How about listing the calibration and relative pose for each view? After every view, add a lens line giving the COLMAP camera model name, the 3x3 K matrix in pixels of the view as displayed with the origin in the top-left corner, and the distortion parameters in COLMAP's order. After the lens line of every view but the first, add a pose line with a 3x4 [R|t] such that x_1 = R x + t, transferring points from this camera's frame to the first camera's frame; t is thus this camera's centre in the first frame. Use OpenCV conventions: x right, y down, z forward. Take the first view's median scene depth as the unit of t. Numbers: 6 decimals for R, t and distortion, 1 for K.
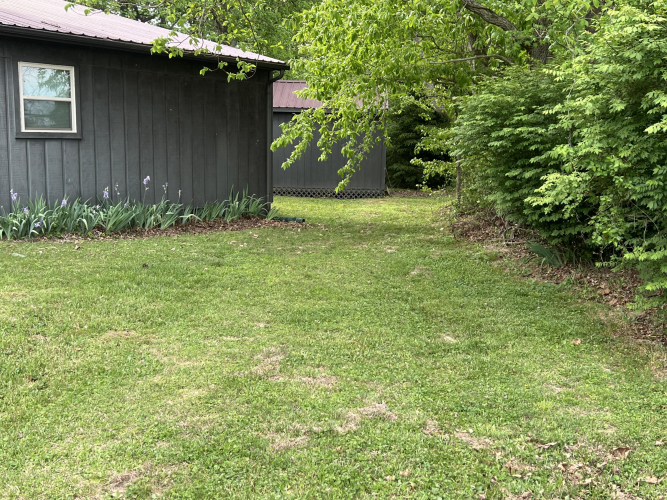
lens RADIAL K [[775.4, 0, 335.6], [0, 775.4, 260.0], [0, 0, 1]] dist [0.157864, -0.484845]
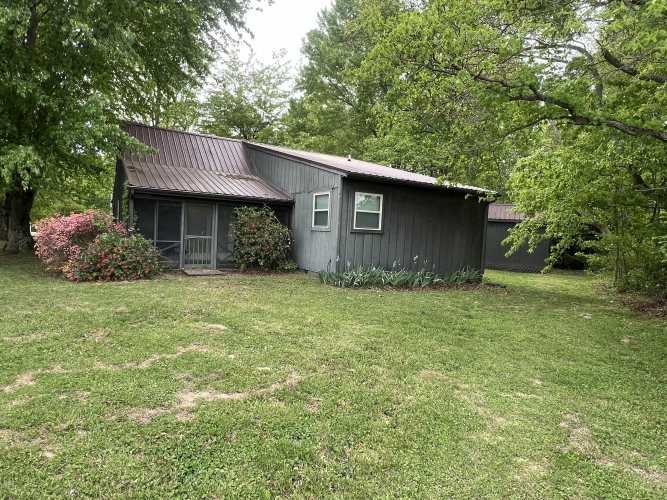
lens RADIAL K [[394.7, 0, 333.5], [0, 394.7, 250.0], [0, 0, 1]] dist [-0.030904, 0.000290]
pose [[0.927964, 0.051015, -0.369162, -0.099091], [-0.091253, 0.991535, -0.092361, -0.024231], [0.361326, 0.119395, 0.924764, 0.130670]]
